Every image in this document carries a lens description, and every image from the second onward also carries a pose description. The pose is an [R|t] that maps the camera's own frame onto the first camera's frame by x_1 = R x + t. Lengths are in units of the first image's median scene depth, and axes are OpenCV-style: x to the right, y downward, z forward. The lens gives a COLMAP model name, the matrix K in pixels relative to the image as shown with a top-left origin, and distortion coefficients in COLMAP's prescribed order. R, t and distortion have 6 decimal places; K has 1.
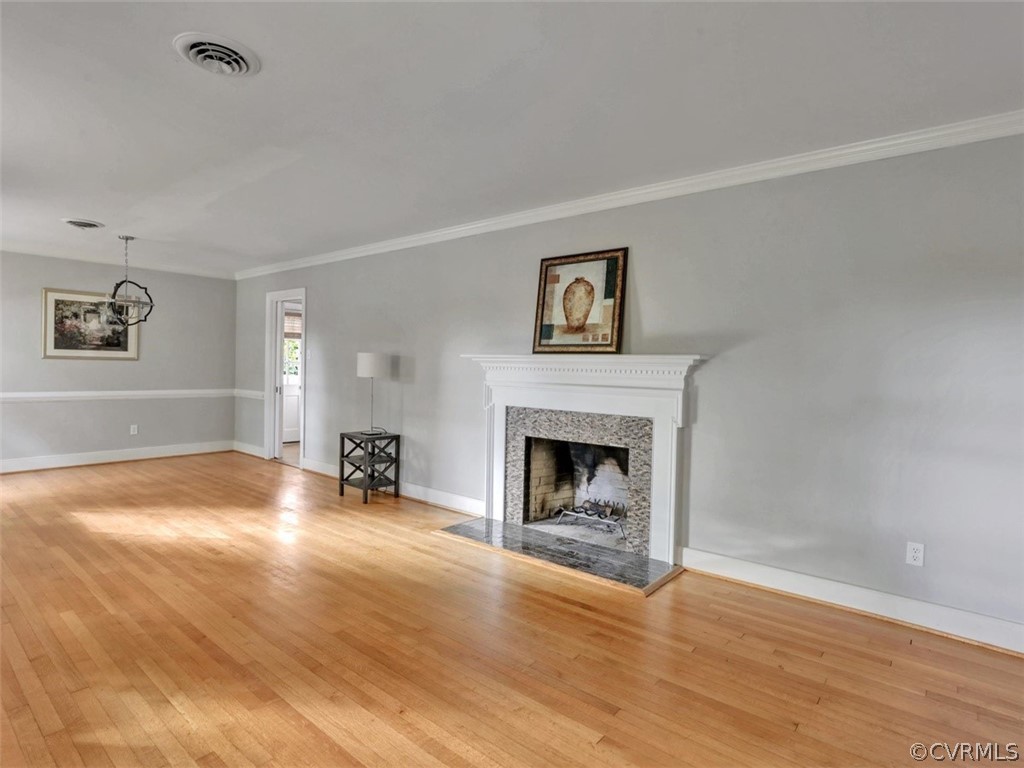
lens RADIAL K [[550.0, 0, 510.0], [0, 550.0, 373.6], [0, 0, 1]] dist [-0.002049, -0.000433]
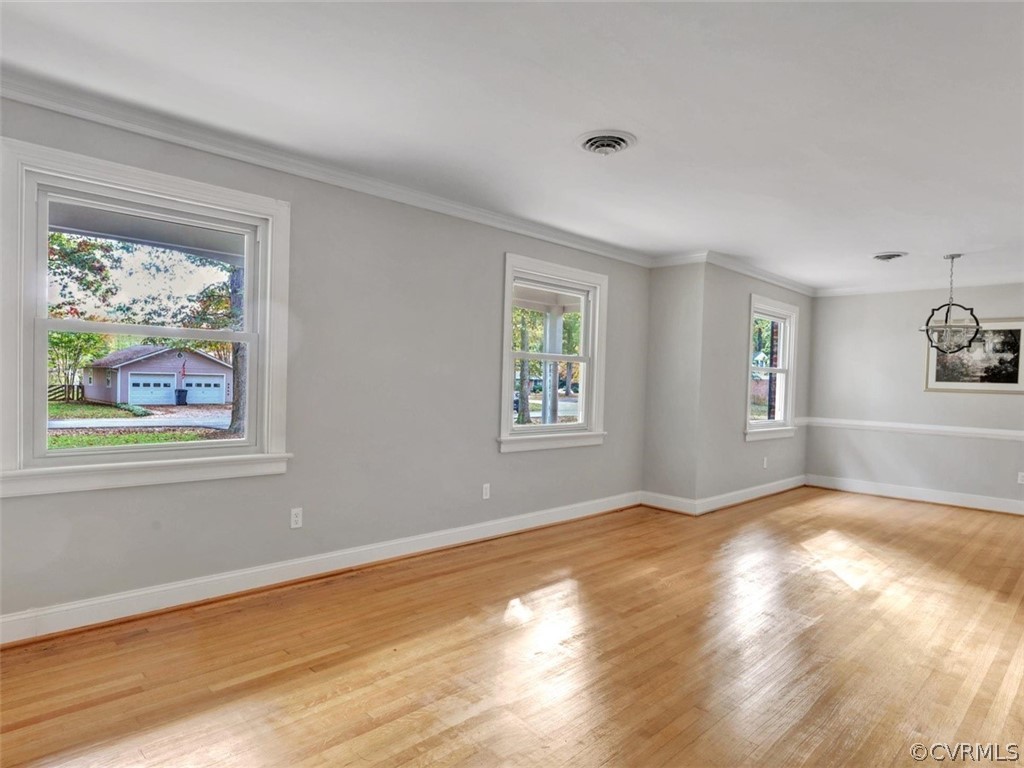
lens RADIAL K [[612.5, 0, 510.4], [0, 612.5, 400.0], [0, 0, 1]] dist [-0.000388, 0.001105]
pose [[-0.083606, 0.013722, -0.996404, 0.323578], [-0.043493, 0.998902, 0.017406, 0.002131], [0.995549, 0.044792, -0.082918, 0.326994]]
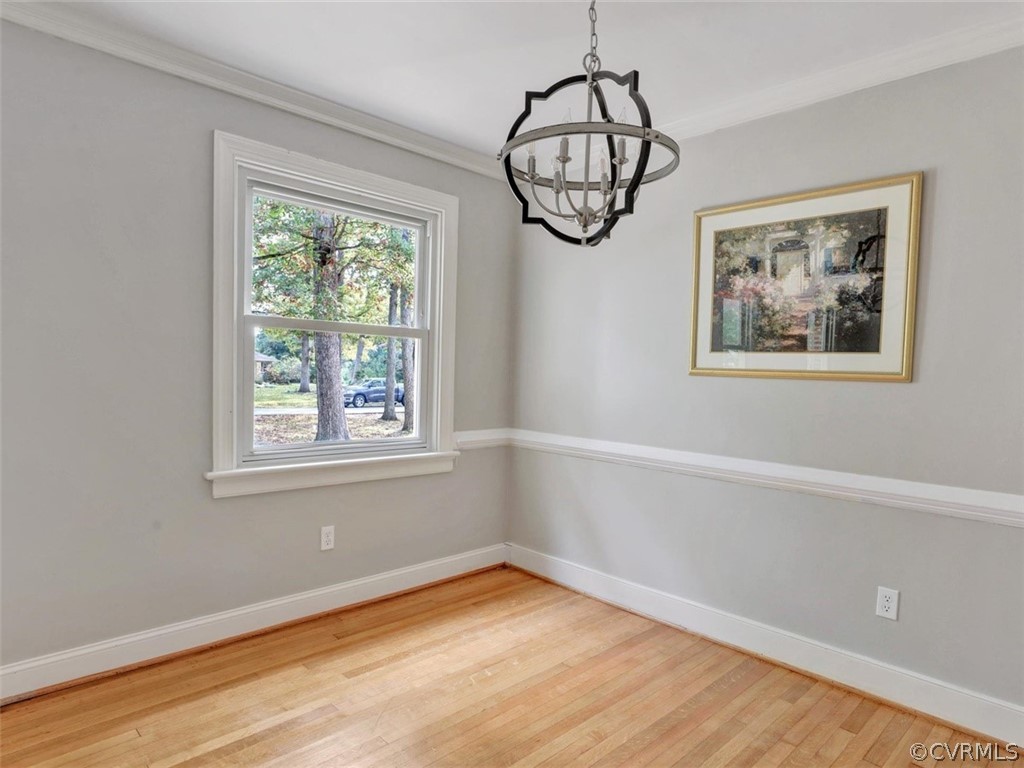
lens RADIAL K [[612.5, 0, 510.4], [0, 612.5, 400.0], [0, 0, 1]] dist [-0.000388, 0.001105]
pose [[-0.096794, 0.029720, -0.994861, -0.343576], [-0.043846, 0.998456, 0.034093, -0.017185], [0.994338, 0.046921, -0.095342, 0.878308]]
